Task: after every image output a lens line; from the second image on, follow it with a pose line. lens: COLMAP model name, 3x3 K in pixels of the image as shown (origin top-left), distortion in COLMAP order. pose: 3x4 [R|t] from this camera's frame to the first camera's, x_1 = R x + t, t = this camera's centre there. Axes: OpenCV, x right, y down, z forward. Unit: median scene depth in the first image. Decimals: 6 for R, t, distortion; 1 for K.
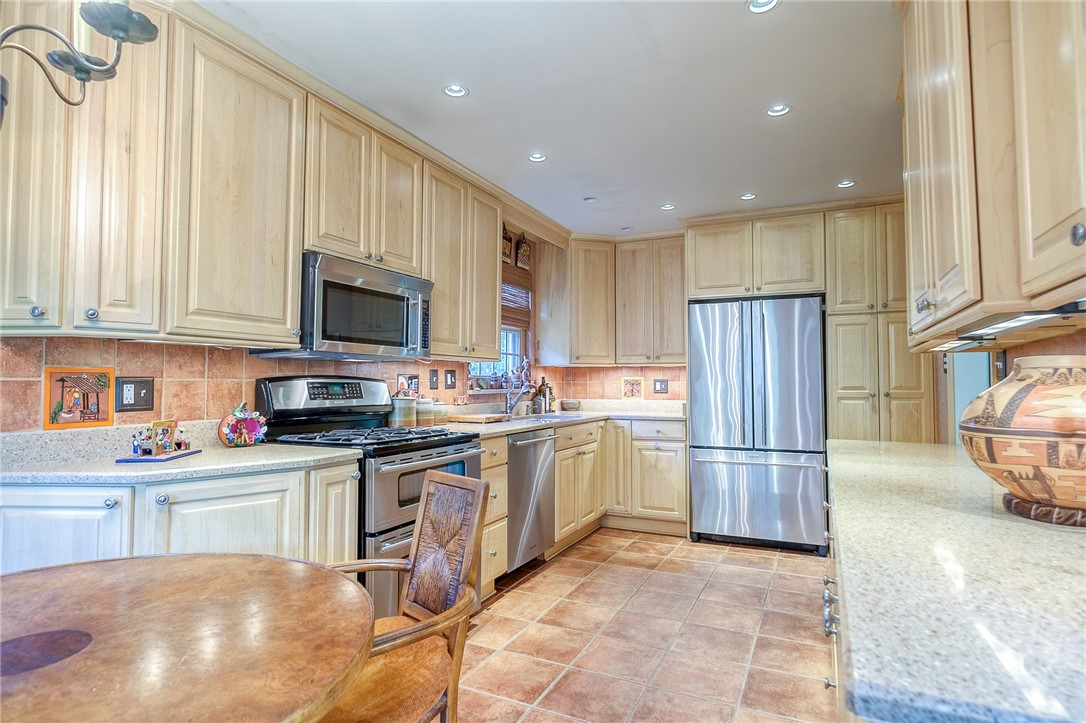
lens RADIAL K [[567.8, 0, 543.7], [0, 567.8, 359.4], [0, 0, 1]] dist [-0.000222, 0.000005]
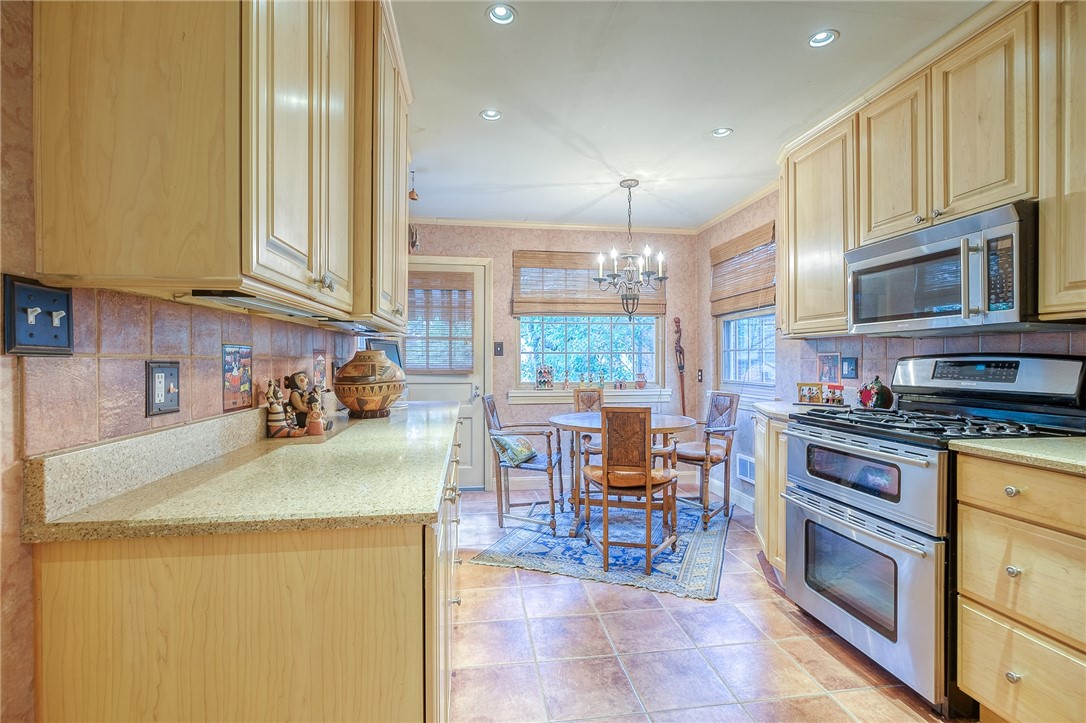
lens RADIAL K [[496.7, 0, 543.7], [0, 496.7, 358.8], [0, 0, 1]] dist [-0.014400, 0.000103]
pose [[-0.825406, 0.001861, -0.564536, 0.637921], [0.024166, 0.999194, -0.032040, 0.049181], [0.564022, -0.040088, -0.824786, 1.348593]]
